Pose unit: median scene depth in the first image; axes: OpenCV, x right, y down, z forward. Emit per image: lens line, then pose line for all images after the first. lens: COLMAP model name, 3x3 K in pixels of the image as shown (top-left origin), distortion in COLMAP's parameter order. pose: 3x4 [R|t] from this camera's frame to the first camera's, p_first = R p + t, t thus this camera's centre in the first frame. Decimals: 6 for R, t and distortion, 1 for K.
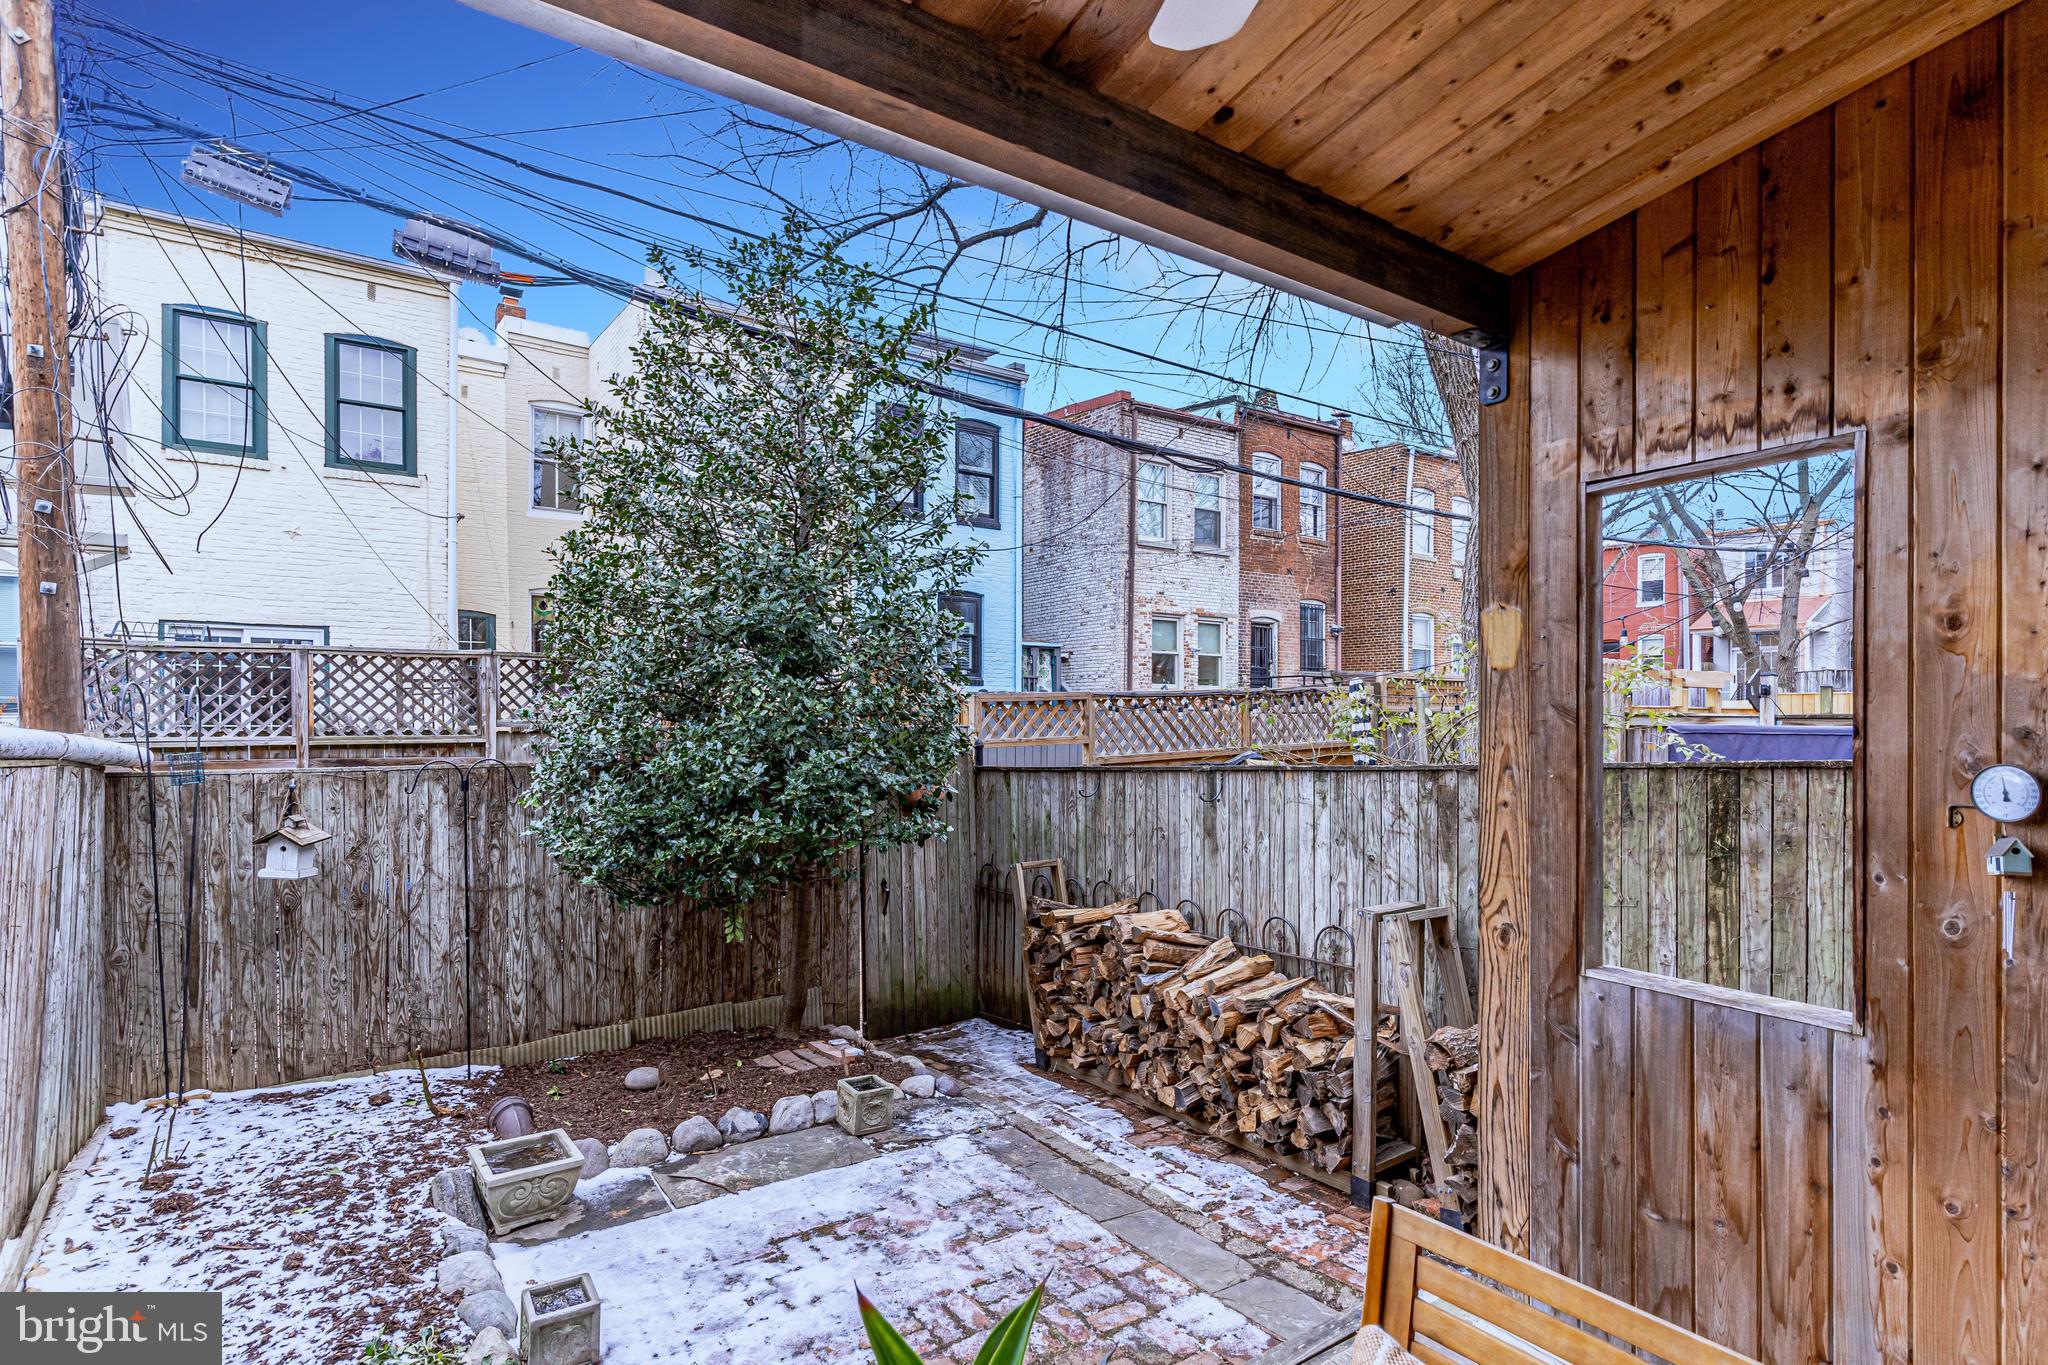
lens RADIAL K [[986.9, 0, 1015.9], [0, 986.9, 707.9], [0, 0, 1]] dist [-0.001356, 0.000292]
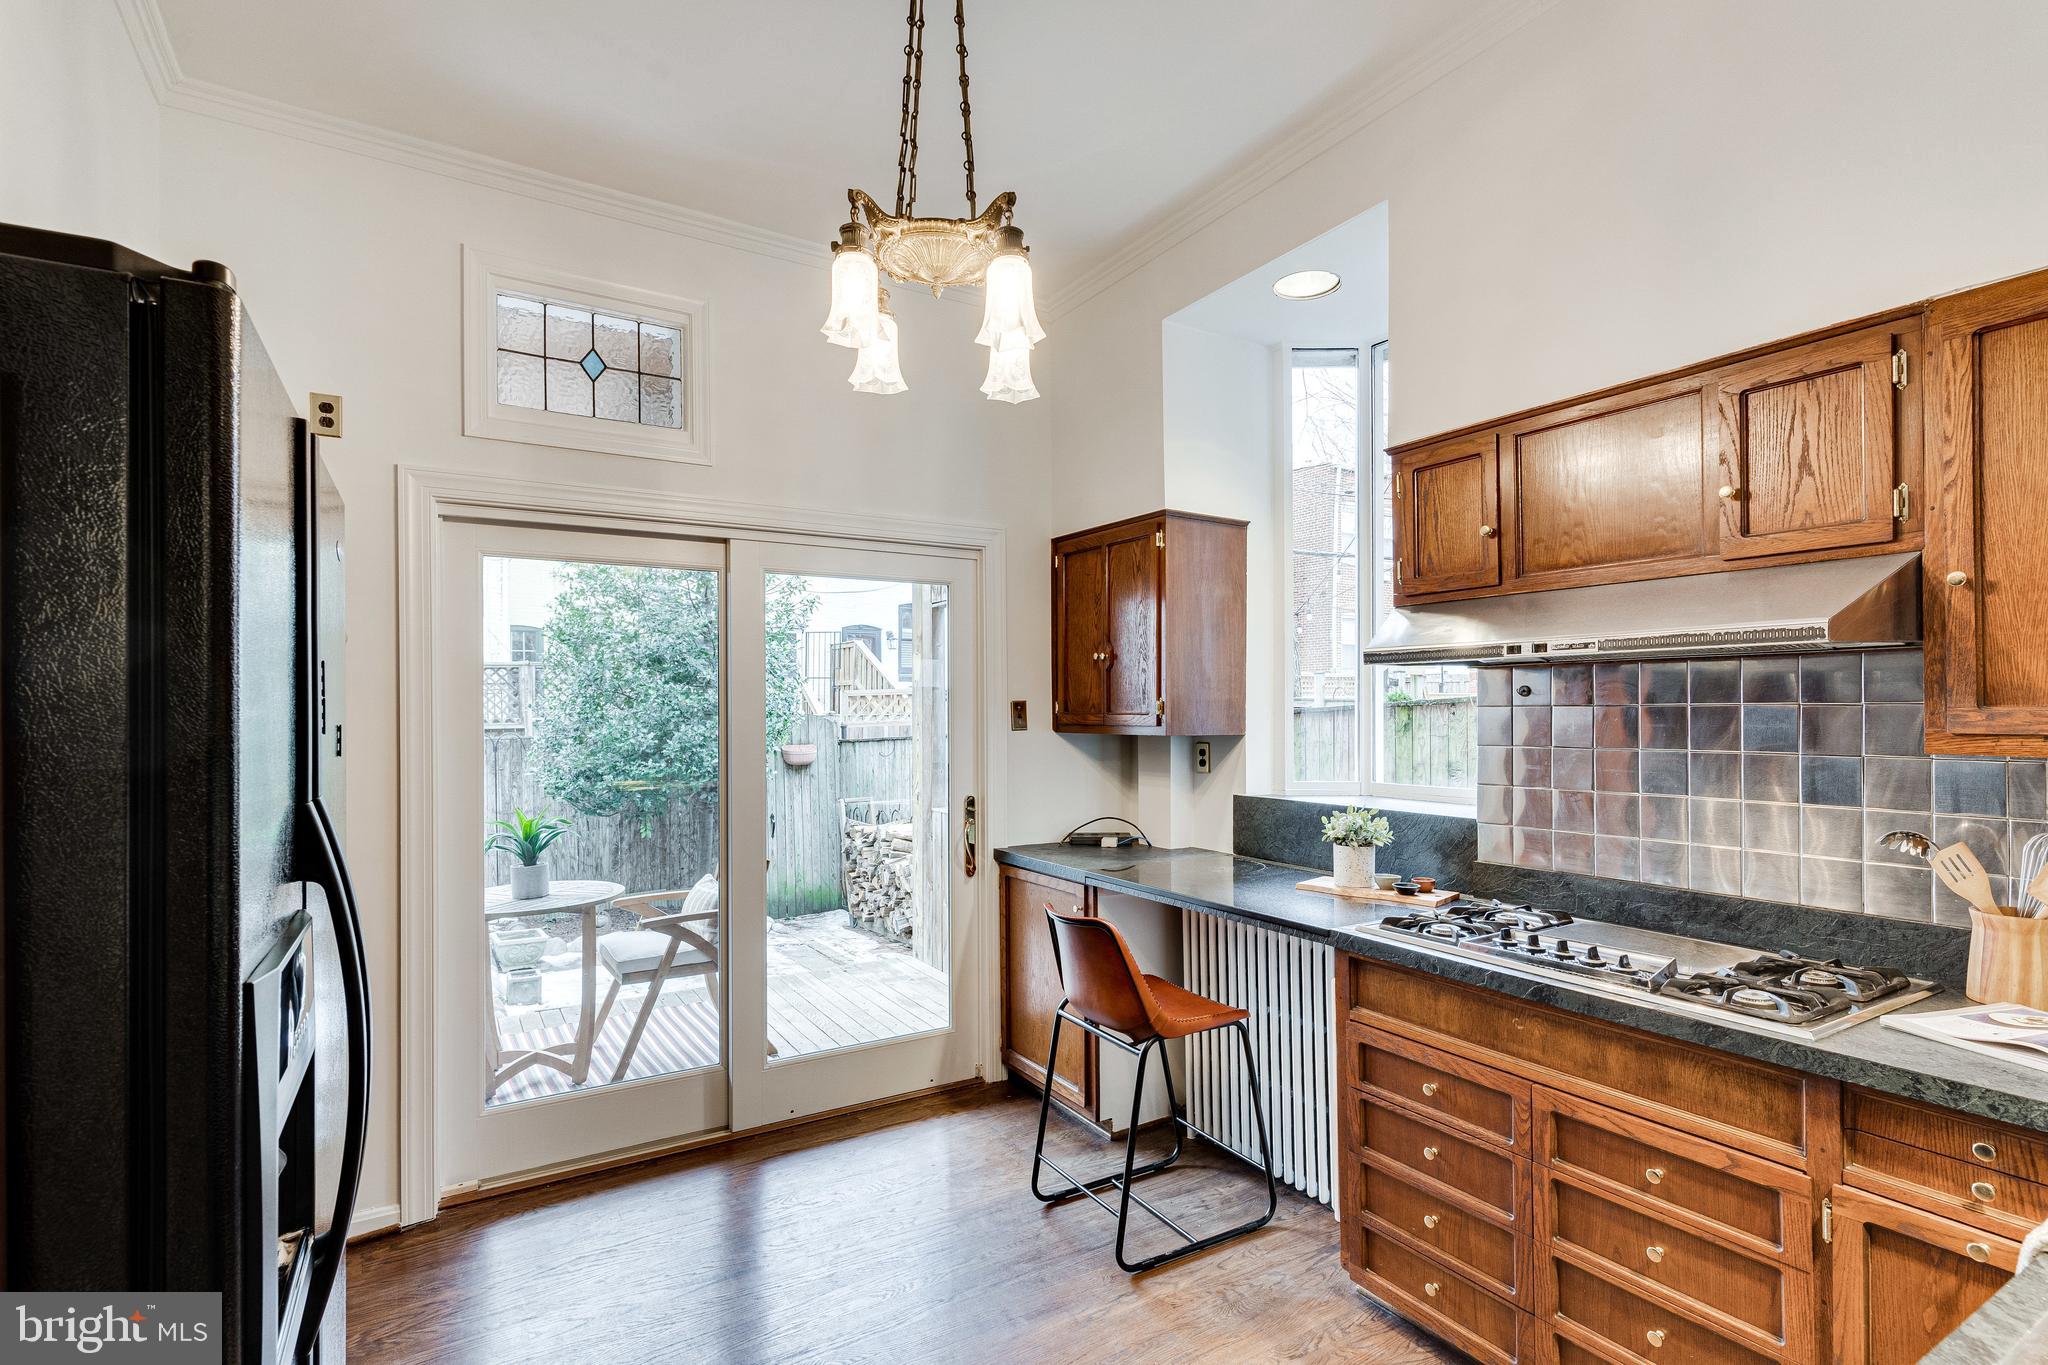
lens RADIAL K [[986.9, 0, 1015.9], [0, 986.9, 707.9], [0, 0, 1]] dist [-0.001356, 0.000292]
pose [[0.998131, -0.009725, -0.060339, 0.464294], [0.010205, 0.999919, 0.007649, 0.004914], [0.060260, -0.008250, 0.998149, -0.675119]]
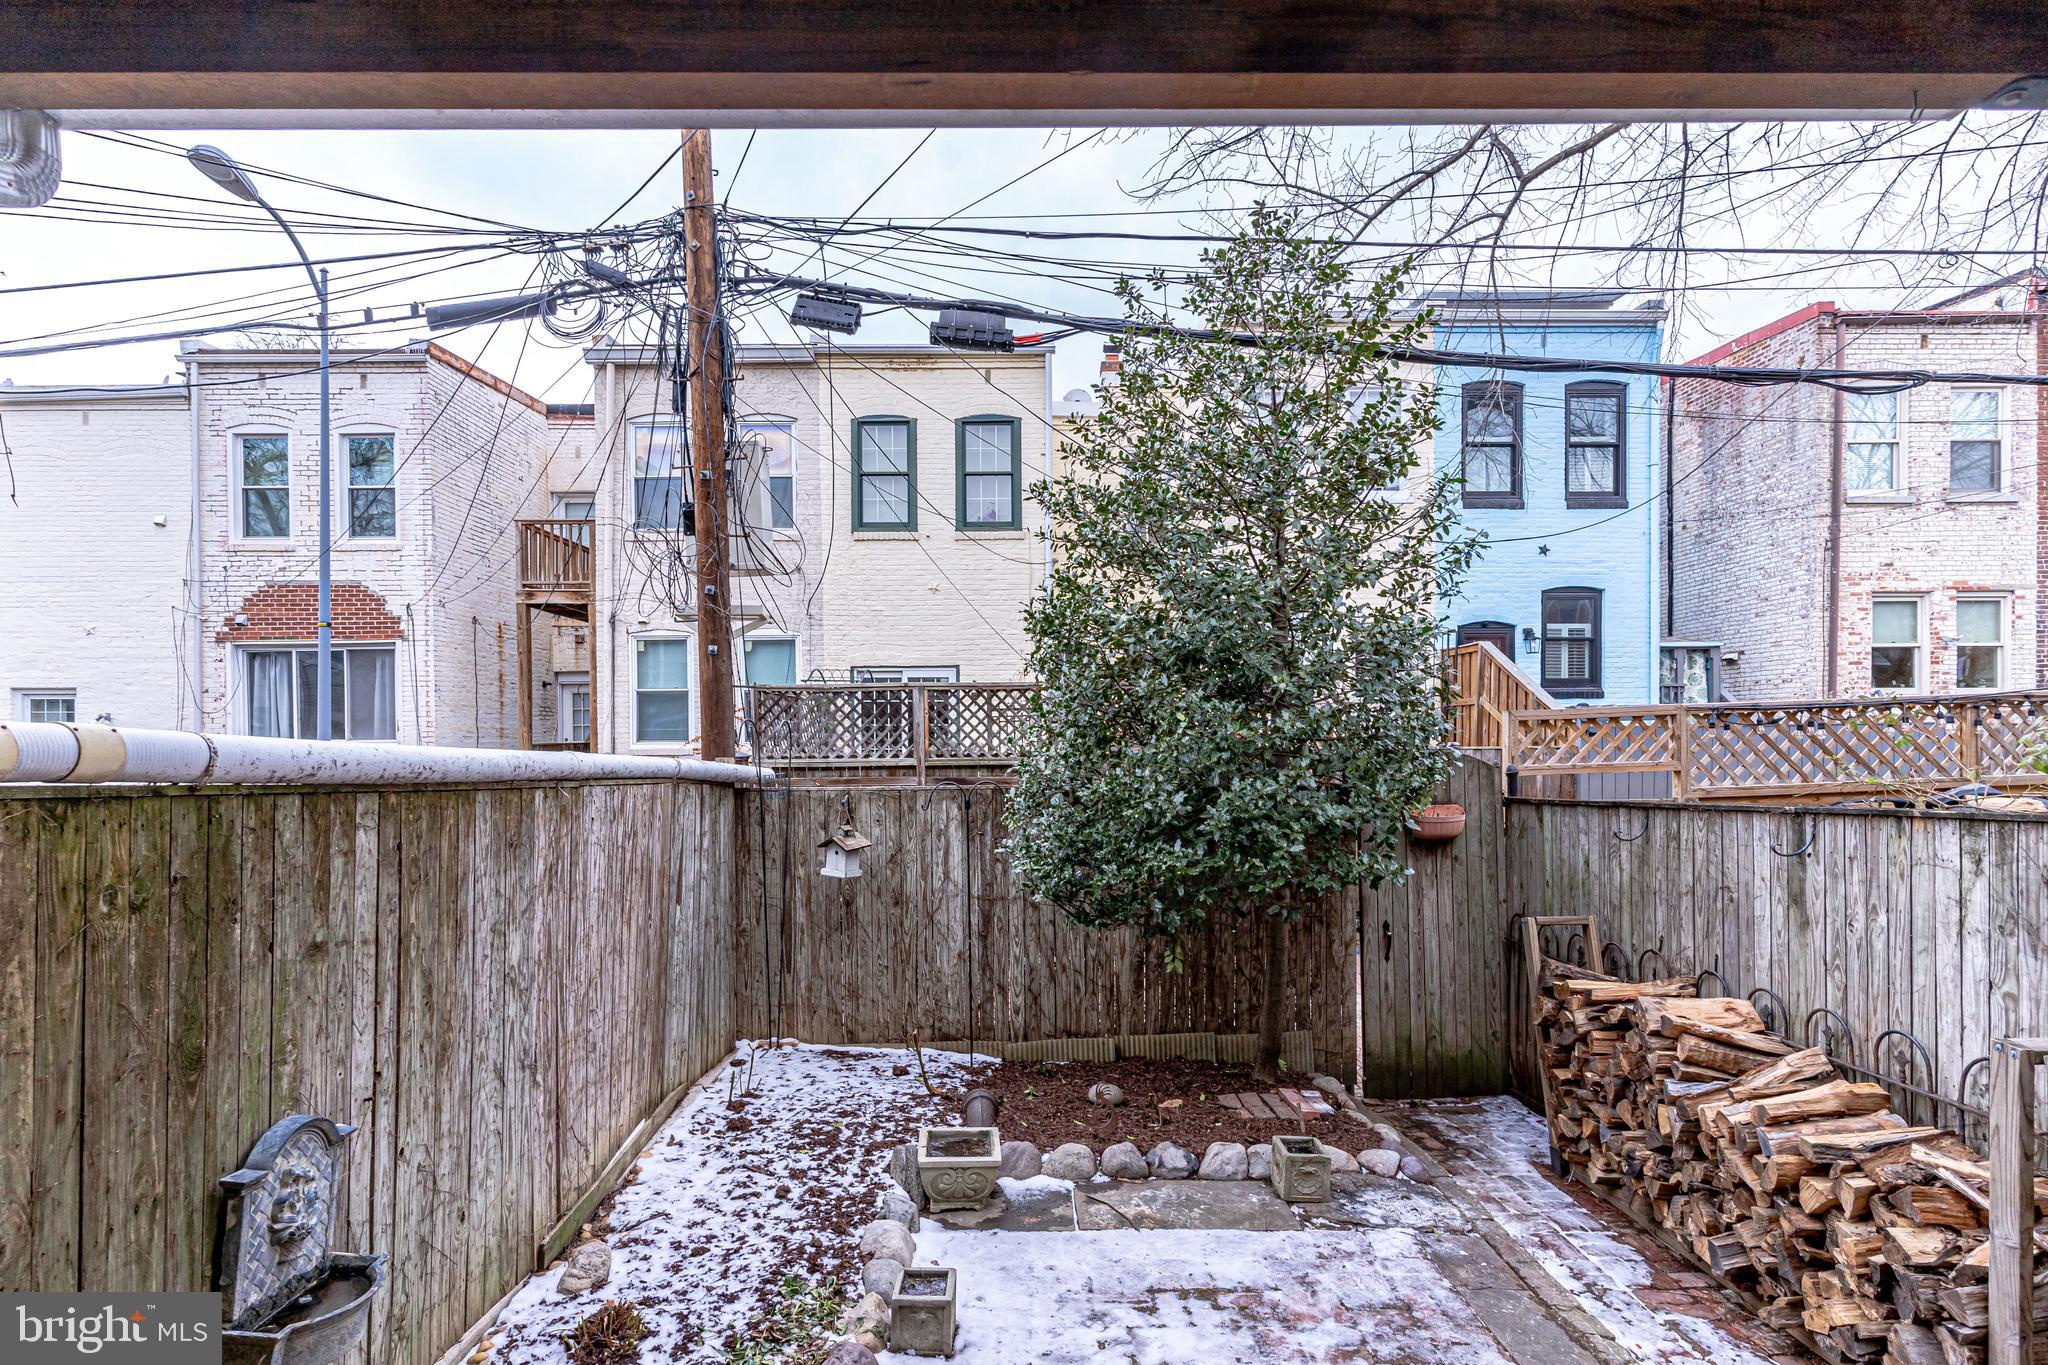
lens RADIAL K [[1011.6, 0, 1047.9], [0, 1011.6, 736.1], [0, 0, 1]] dist [-0.001317, 0.000931]
pose [[0.834179, -0.009177, -0.551417, 0.164998], [0.014255, 0.999886, 0.004925, -0.004000], [0.551309, -0.011969, 0.834215, 0.097035]]
